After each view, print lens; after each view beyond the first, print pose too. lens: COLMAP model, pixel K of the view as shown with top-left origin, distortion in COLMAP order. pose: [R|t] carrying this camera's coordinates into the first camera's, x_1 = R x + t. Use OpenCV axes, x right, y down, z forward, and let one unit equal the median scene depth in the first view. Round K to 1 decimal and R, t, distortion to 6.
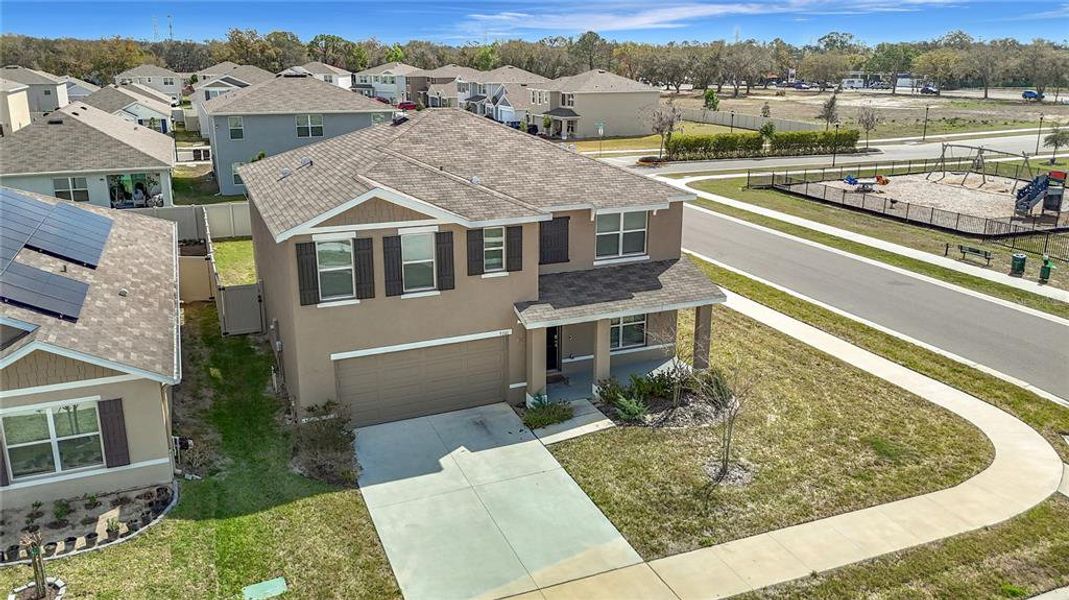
lens RADIAL K [[737.7, 0, 510.3], [0, 737.7, 295.7], [0, 0, 1]] dist [0.056675, 0.001721]
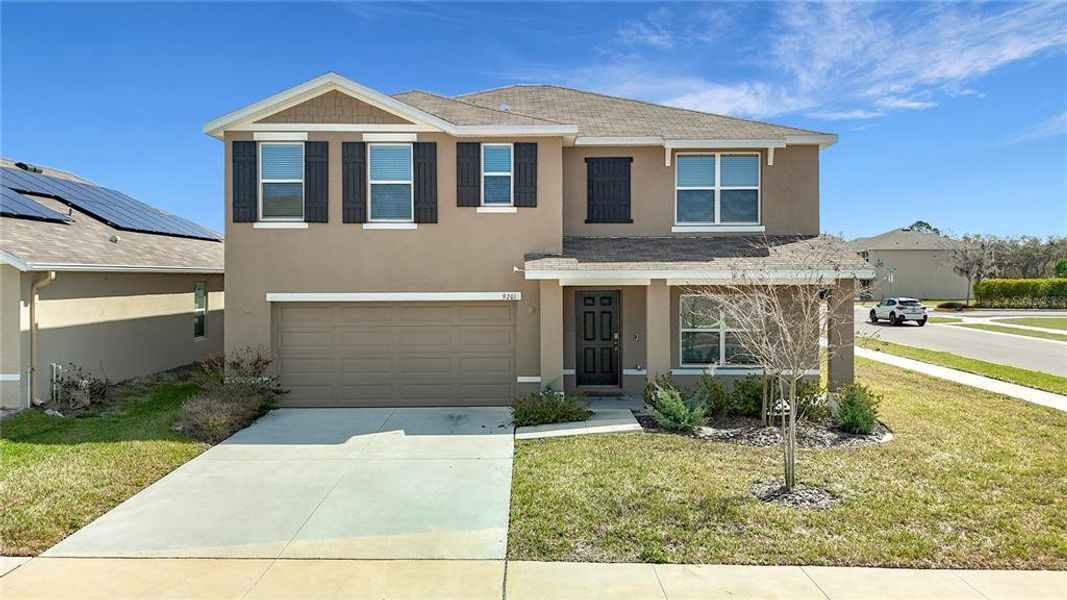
lens RADIAL K [[762.1, 0, 533.5], [0, 762.1, 300.0], [0, 0, 1]] dist [0.021122, -0.000247]
pose [[0.933381, 0.018472, -0.358412, 0.290083], [-0.105787, 0.968464, -0.225579, 0.228913], [0.342943, 0.248466, 0.905900, 0.372252]]
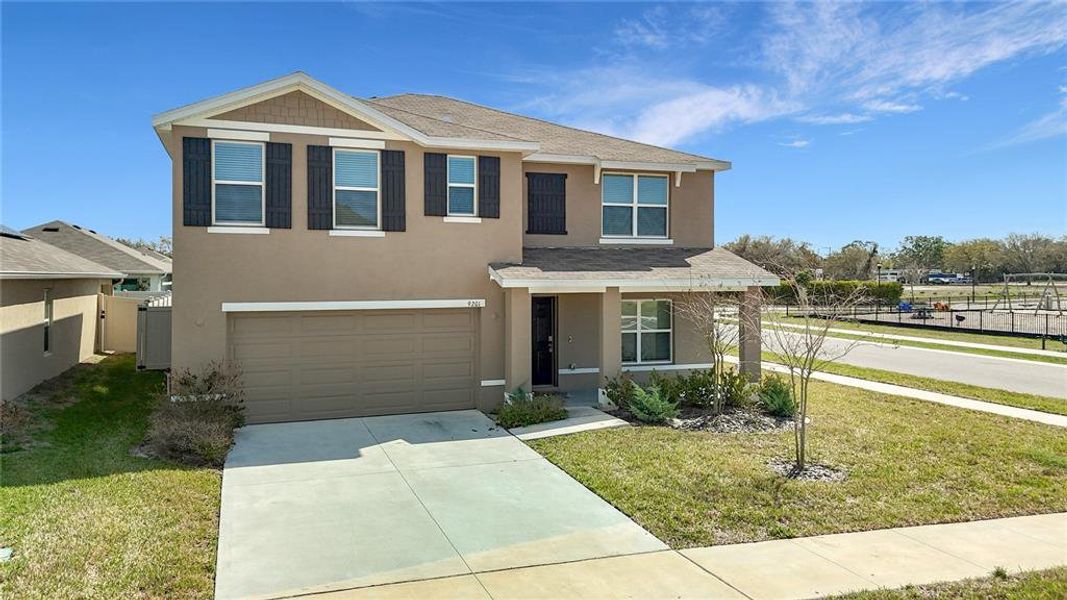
lens RADIAL K [[736.3, 0, 509.3], [0, 736.3, 295.7], [0, 0, 1]] dist [0.056675, 0.001721]
pose [[0.998959, 0.009228, -0.044664, 0.062598], [-0.020278, 0.967060, -0.253741, 0.241333], [0.040851, 0.254383, 0.966240, 0.314093]]
